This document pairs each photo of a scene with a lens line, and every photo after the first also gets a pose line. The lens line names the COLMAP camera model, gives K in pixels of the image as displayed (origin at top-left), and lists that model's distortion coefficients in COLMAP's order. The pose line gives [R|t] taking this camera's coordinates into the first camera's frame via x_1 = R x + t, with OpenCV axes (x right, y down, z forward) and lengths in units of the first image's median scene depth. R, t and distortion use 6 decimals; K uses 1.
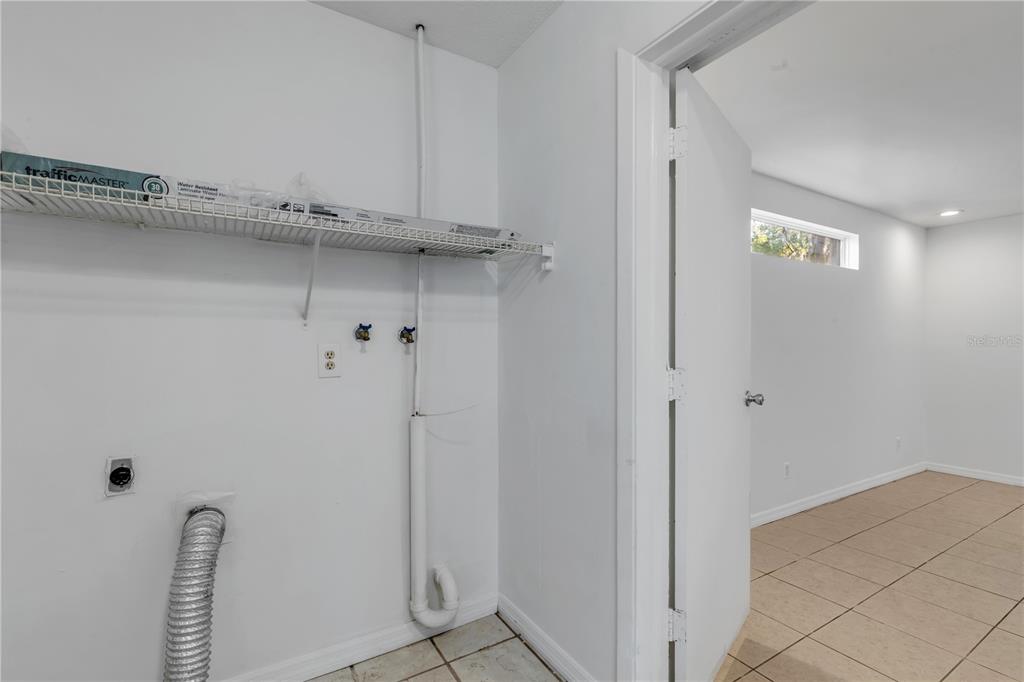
lens RADIAL K [[461.7, 0, 522.8], [0, 461.7, 344.7], [0, 0, 1]] dist [0.002639, 0.000354]
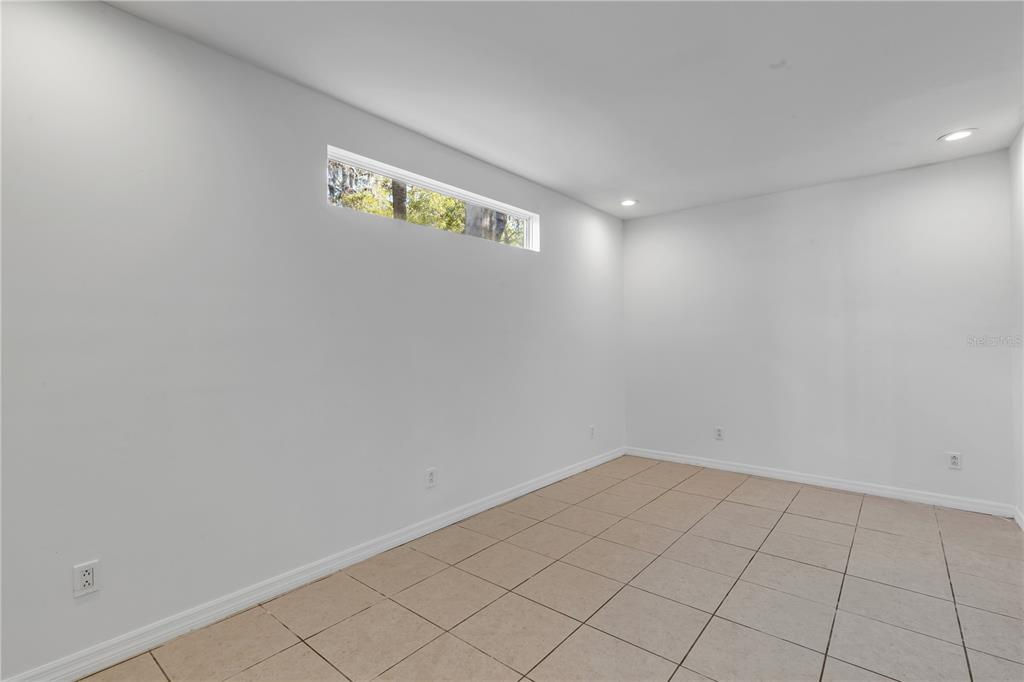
lens RADIAL K [[461.7, 0, 515.3], [0, 461.7, 338.3], [0, 0, 1]] dist [0.002639, 0.000354]
pose [[0.945800, -0.007915, 0.324653, 0.364979], [0.011046, 0.999909, -0.007804, 0.021249], [-0.324561, 0.010967, 0.945801, 0.124130]]
